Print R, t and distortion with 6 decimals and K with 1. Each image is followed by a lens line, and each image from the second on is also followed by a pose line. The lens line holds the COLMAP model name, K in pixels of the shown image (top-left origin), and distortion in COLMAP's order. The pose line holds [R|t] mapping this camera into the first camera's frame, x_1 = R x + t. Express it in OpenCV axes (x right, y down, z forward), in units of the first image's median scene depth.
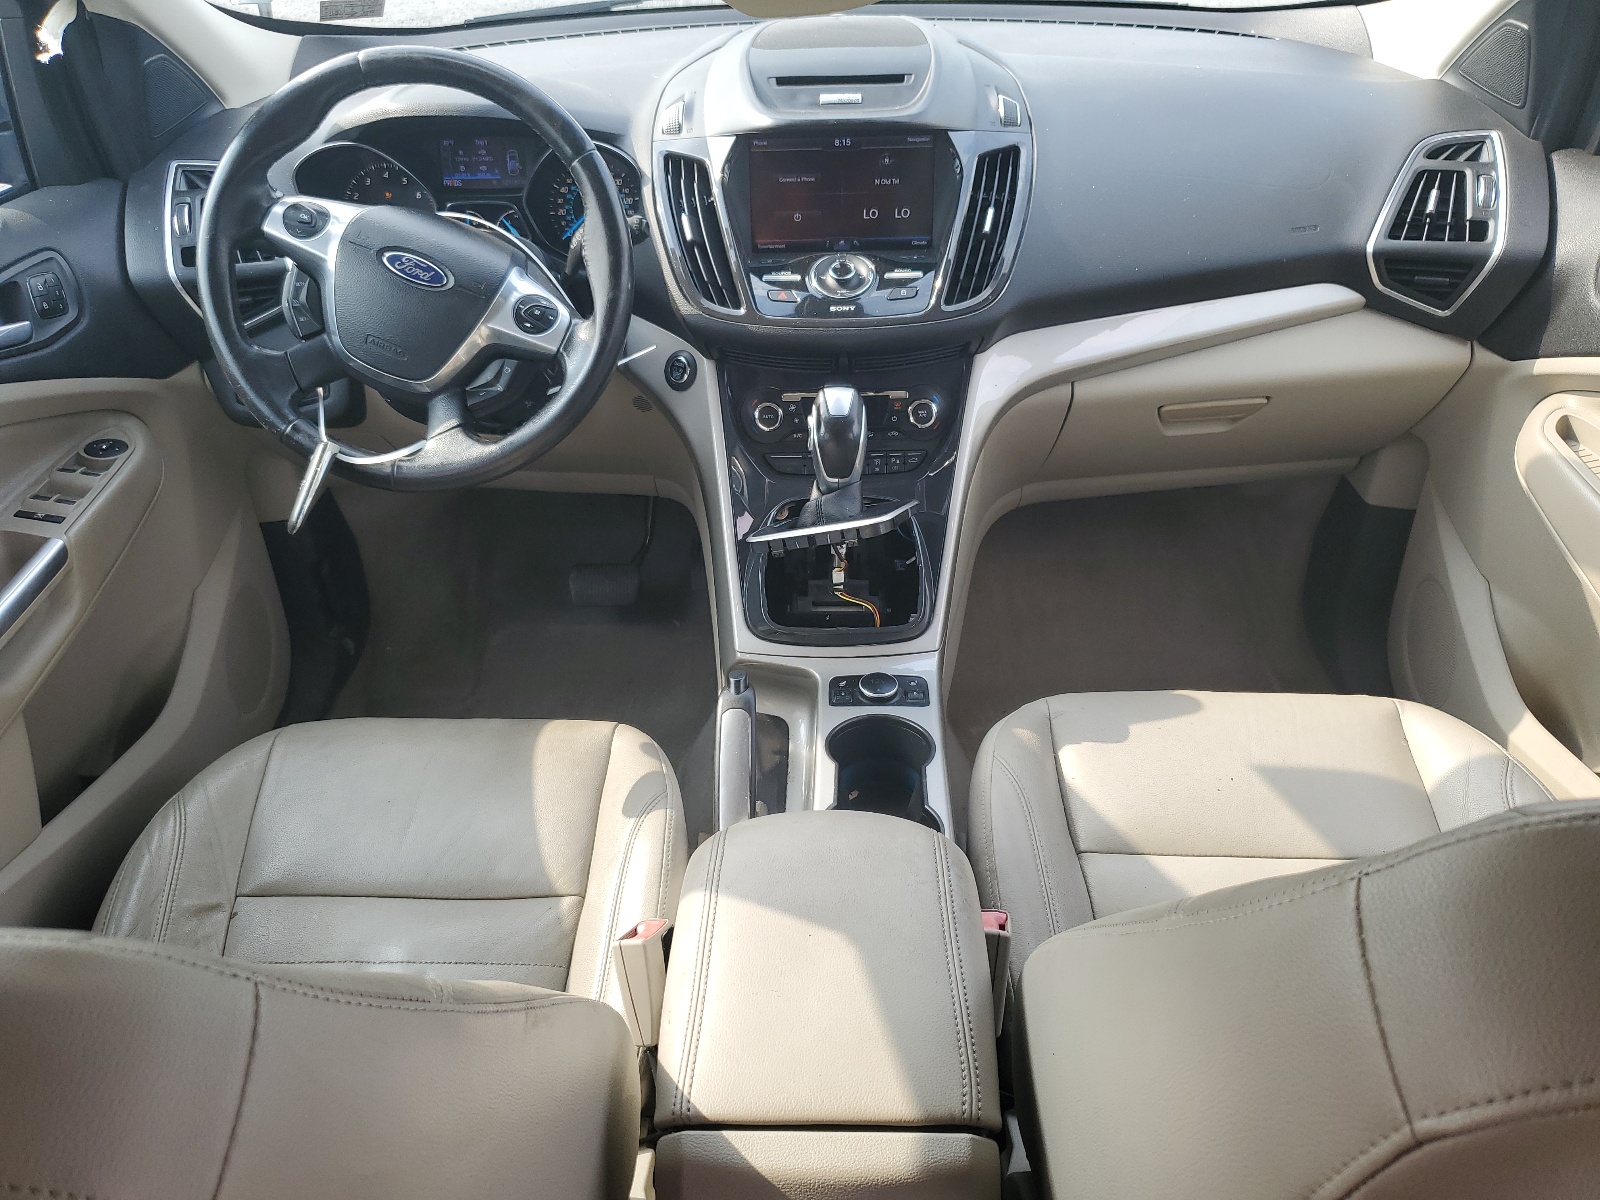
lens RADIAL K [[1214.0, 0, 800.0], [0, 1214.0, 599.2], [0, 0, 1]] dist [-0.004203, -0.000697]
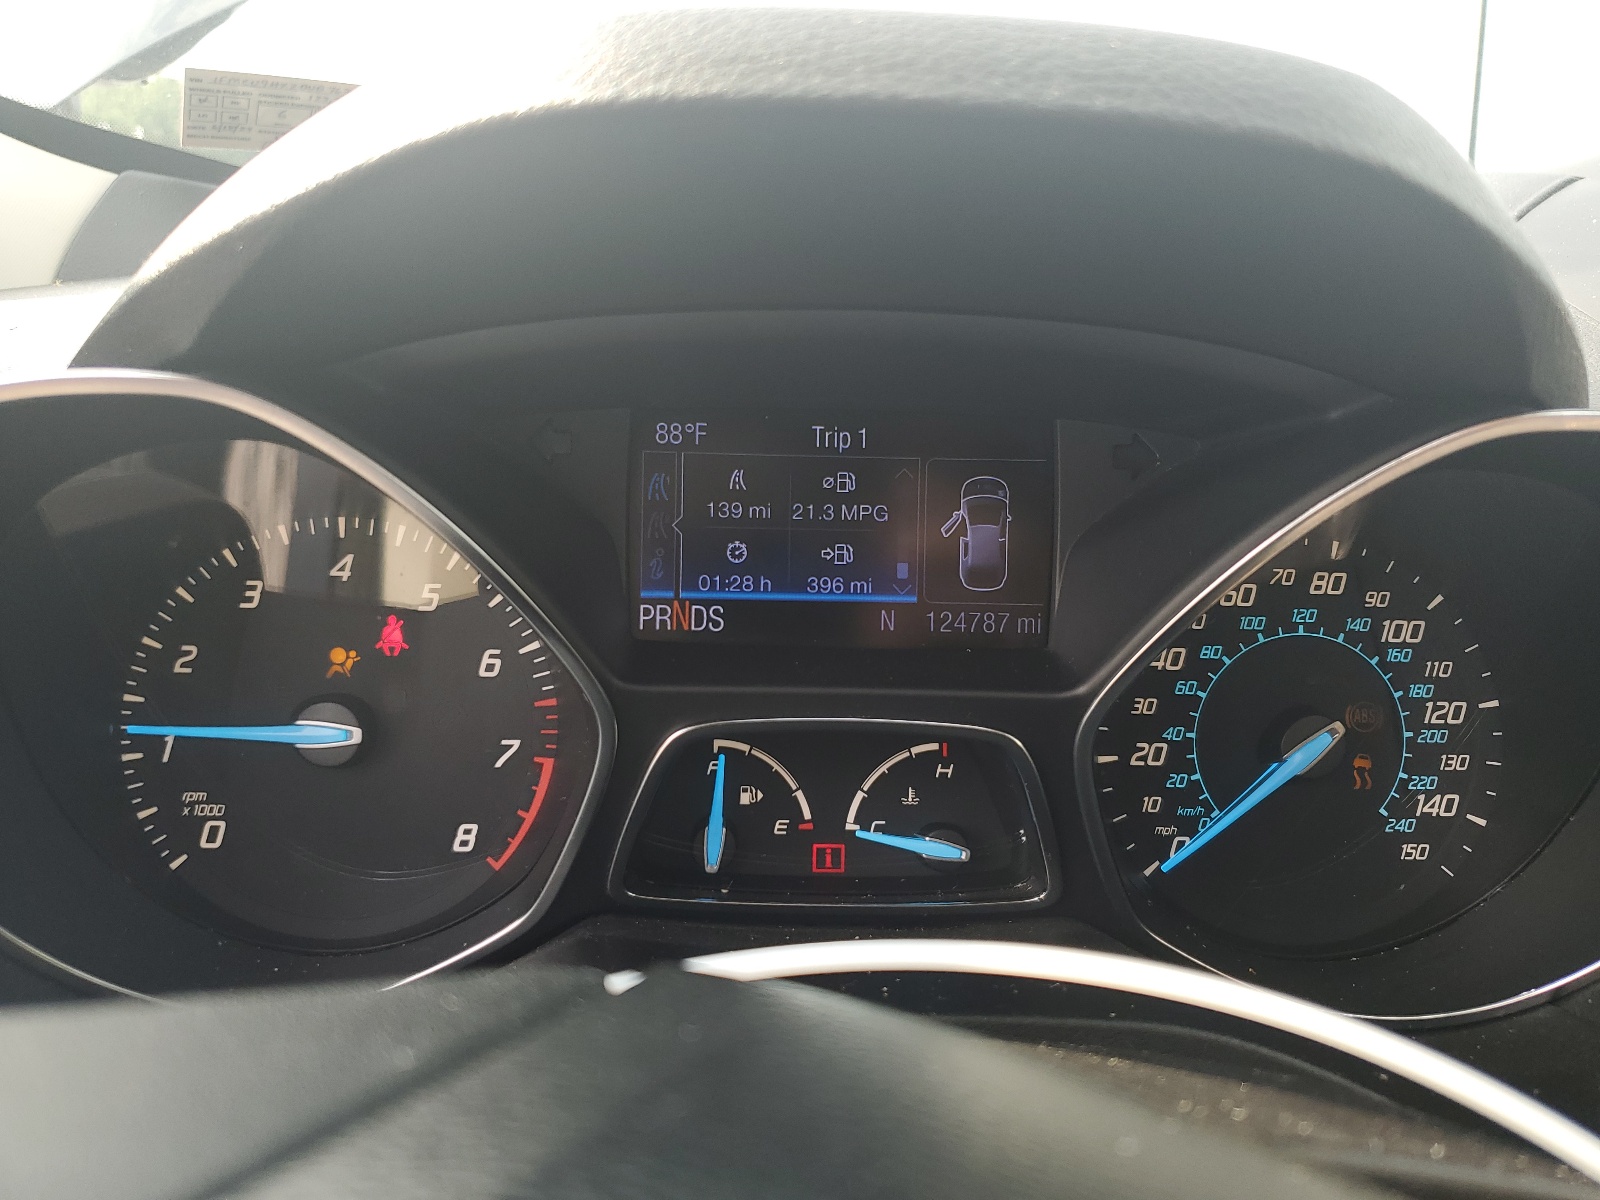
lens RADIAL K [[1214.0, 0, 800.1], [0, 1214.0, 601.4], [0, 0, 1]] dist [-0.004203, -0.000697]
pose [[0.996415, 0.025159, 0.080767, -0.278914], [0.003789, 0.940517, -0.339725, -0.272541], [-0.084510, 0.338813, 0.937050, 0.794924]]
